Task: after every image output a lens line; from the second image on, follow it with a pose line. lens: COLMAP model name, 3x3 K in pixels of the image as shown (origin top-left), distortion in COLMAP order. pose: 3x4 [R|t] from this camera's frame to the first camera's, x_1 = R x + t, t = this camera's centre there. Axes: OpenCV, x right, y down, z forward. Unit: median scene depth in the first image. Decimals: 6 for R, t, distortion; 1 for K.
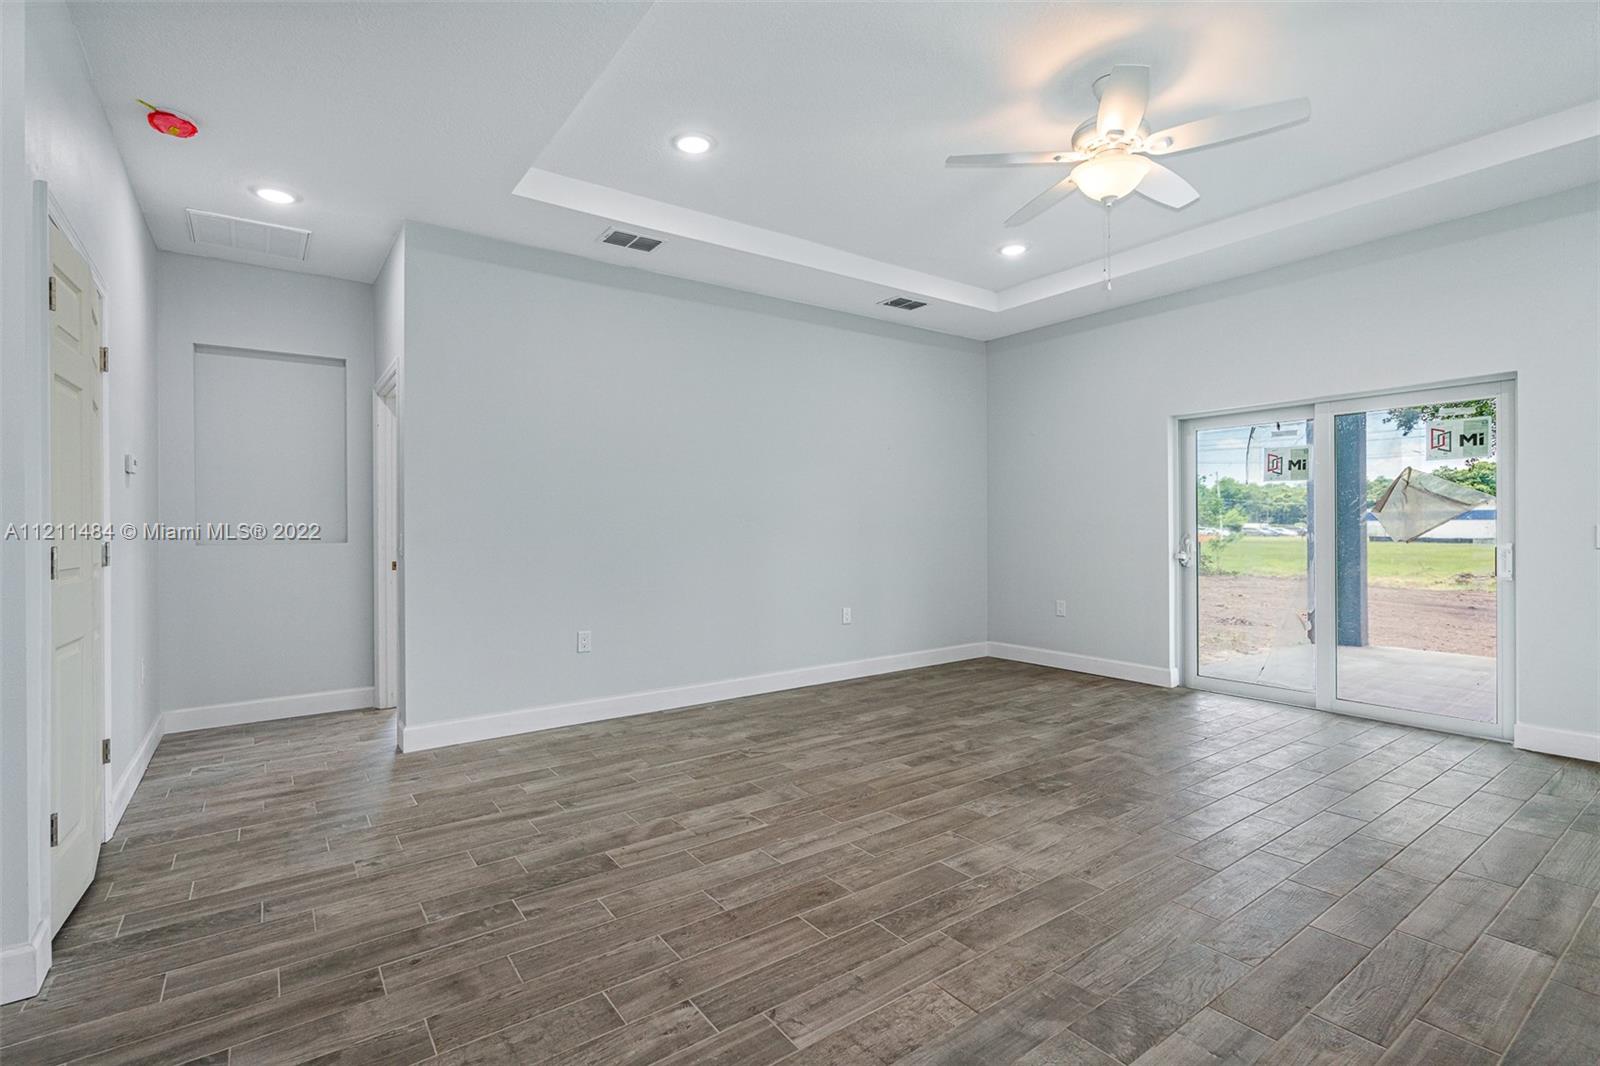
lens RADIAL K [[749.2, 0, 800.0], [0, 749.2, 533.0], [0, 0, 1]] dist [-0.000443, 0.001095]
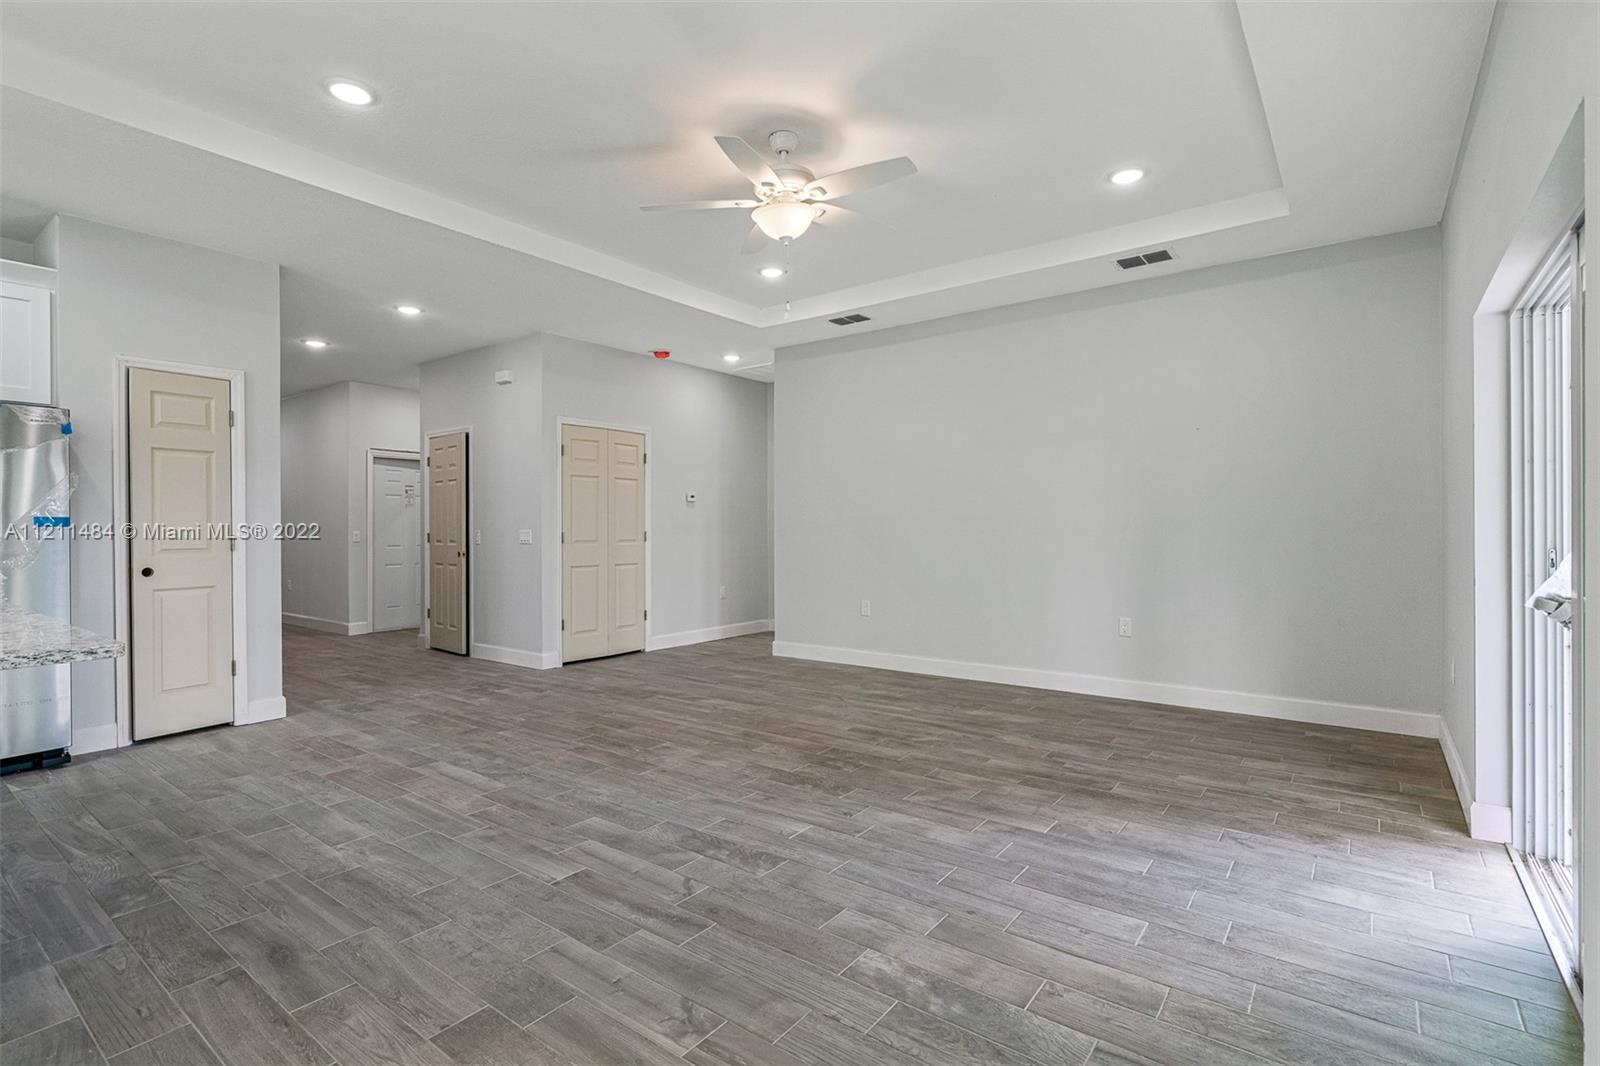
lens RADIAL K [[749.2, 0, 800.0], [0, 749.2, 533.0], [0, 0, 1]] dist [-0.000443, 0.001095]
pose [[0.285926, 0.010529, -0.958194, 1.395671], [-0.001102, 0.999943, 0.010658, -0.023913], [0.958251, -0.001991, 0.285922, 0.623648]]
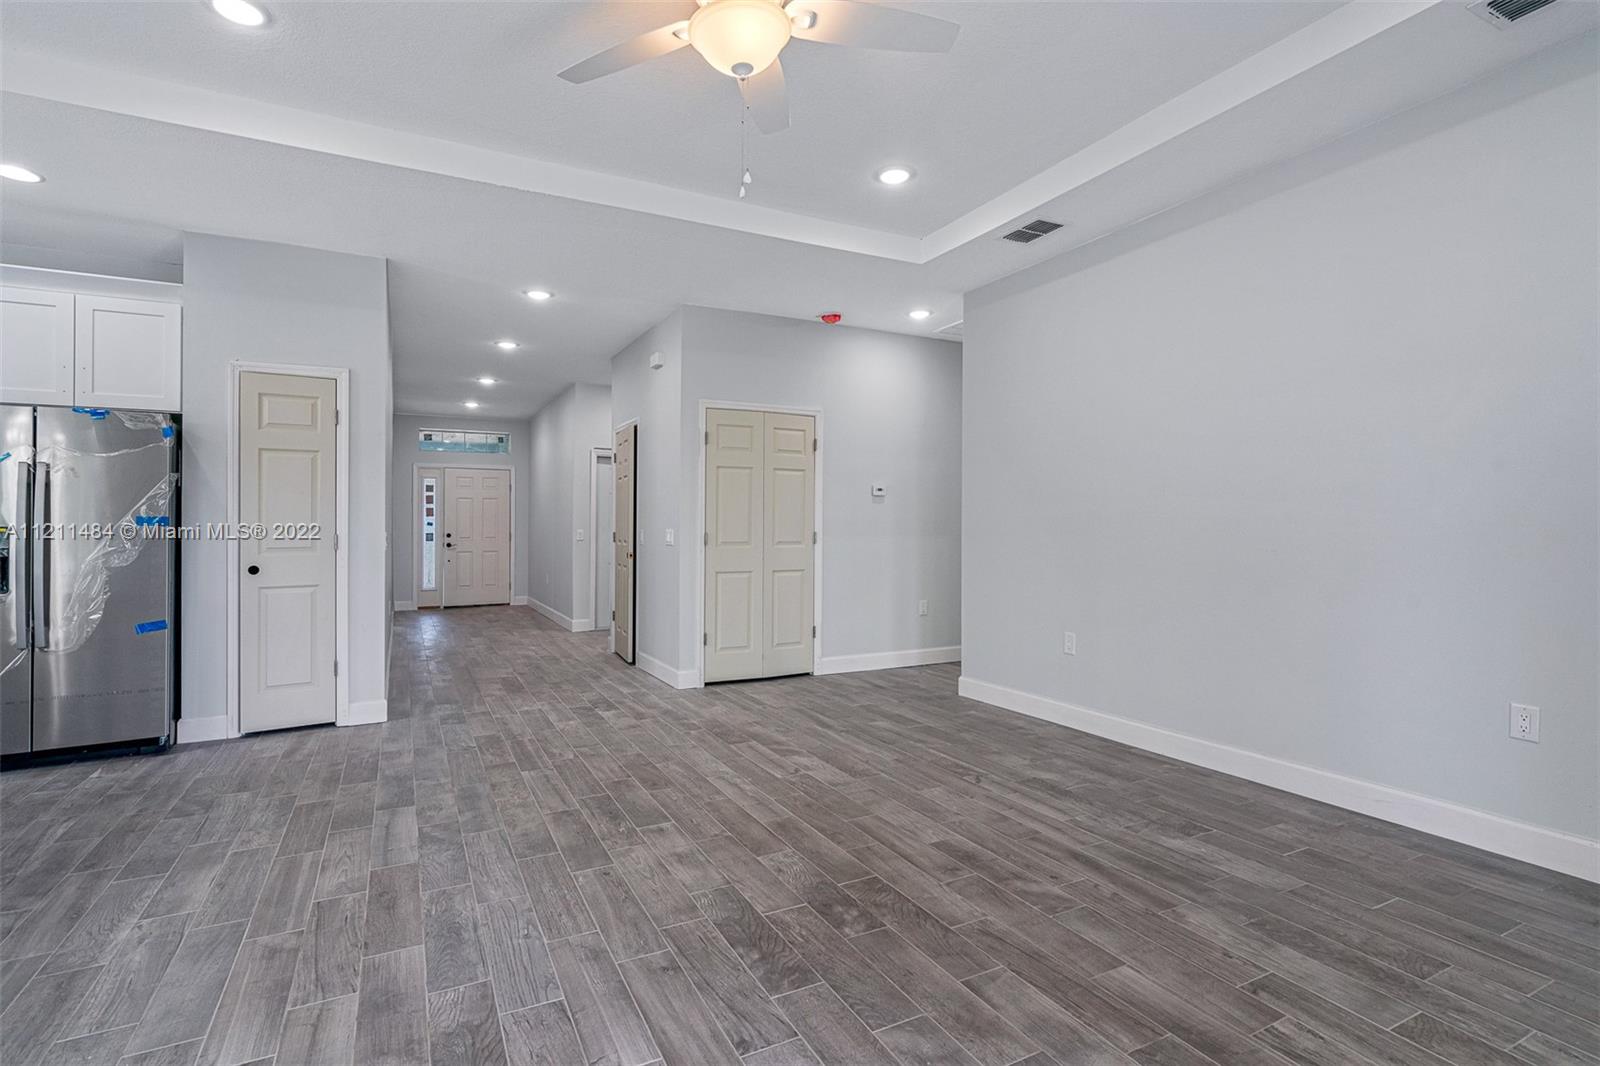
lens RADIAL K [[764.0, 0, 806.7], [0, 764.0, 530.6], [0, 0, 1]] dist [0.000550, 0.000373]
pose [[-0.153143, 0.009472, -0.988159, 1.034425], [-0.001900, 0.999949, 0.009879, -0.026322], [0.988202, 0.003390, -0.153117, 1.071587]]
